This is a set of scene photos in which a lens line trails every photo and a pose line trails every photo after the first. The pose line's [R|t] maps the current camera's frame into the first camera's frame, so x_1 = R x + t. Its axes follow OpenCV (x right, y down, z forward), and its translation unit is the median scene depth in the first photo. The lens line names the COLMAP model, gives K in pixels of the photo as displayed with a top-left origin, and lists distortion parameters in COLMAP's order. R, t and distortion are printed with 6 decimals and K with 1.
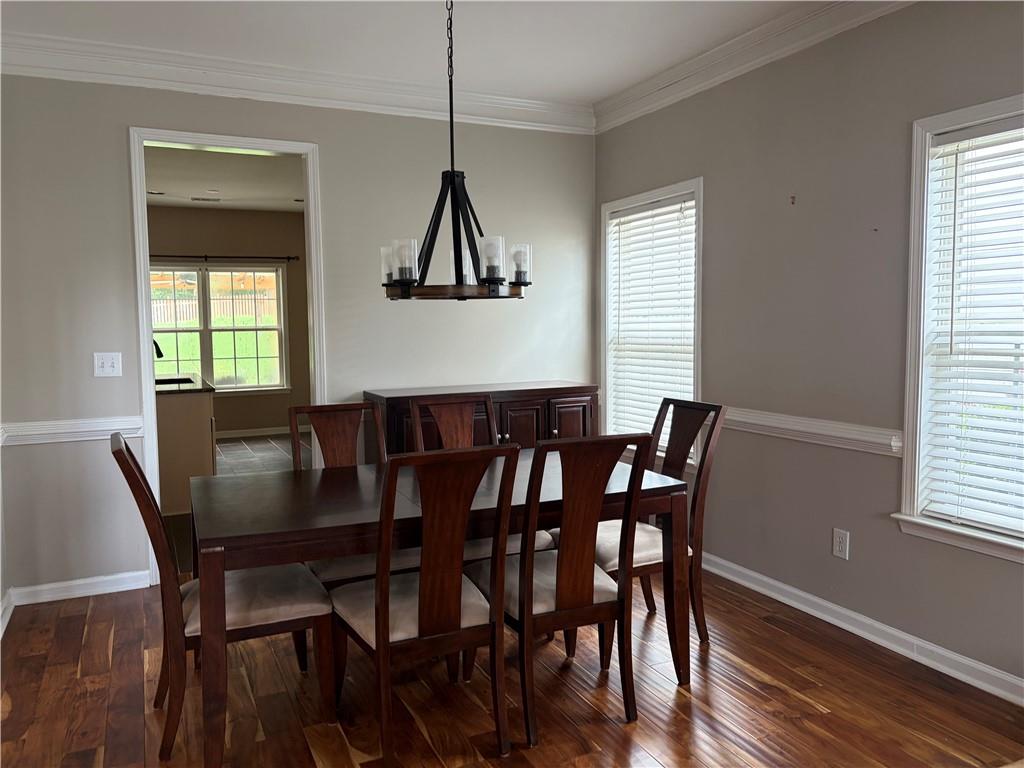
lens RADIAL K [[772.2, 0, 509.3], [0, 772.2, 385.6], [0, 0, 1]] dist [0.075797, -0.053969]
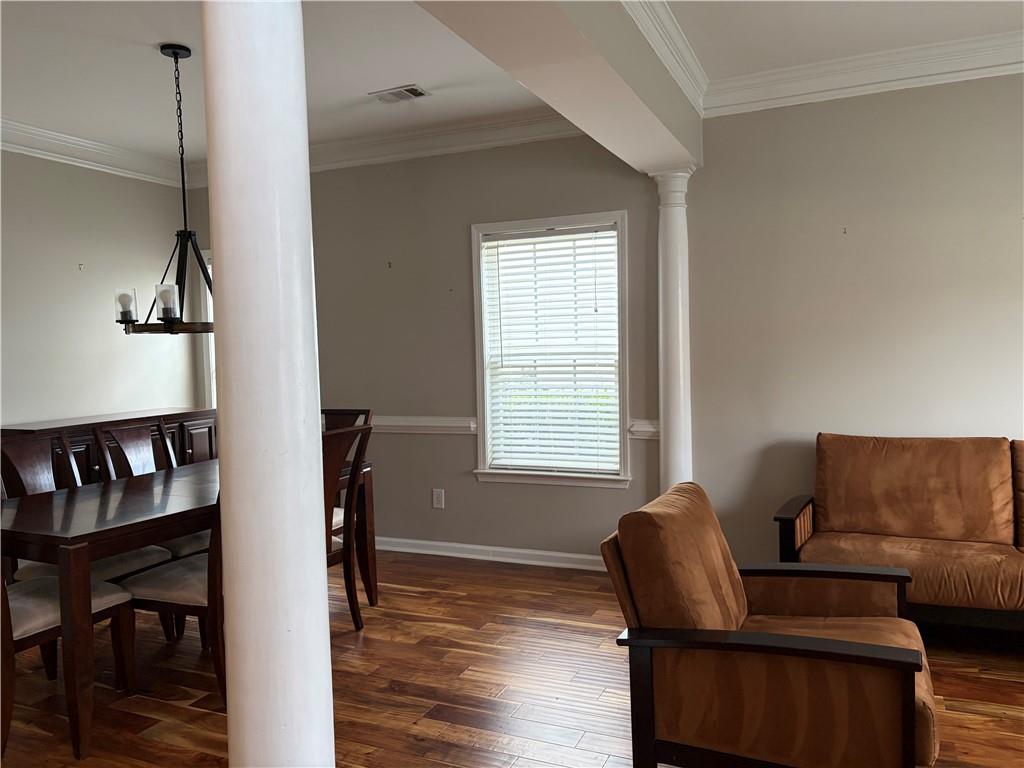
lens RADIAL K [[799.4, 0, 500.7], [0, 799.4, 383.9], [0, 0, 1]] dist [0.071372, -0.065161]
pose [[0.764517, -0.041839, 0.643244, -0.506557], [0.067284, 0.997620, -0.015081, 0.018961], [-0.641082, 0.054810, 0.765513, -0.275668]]
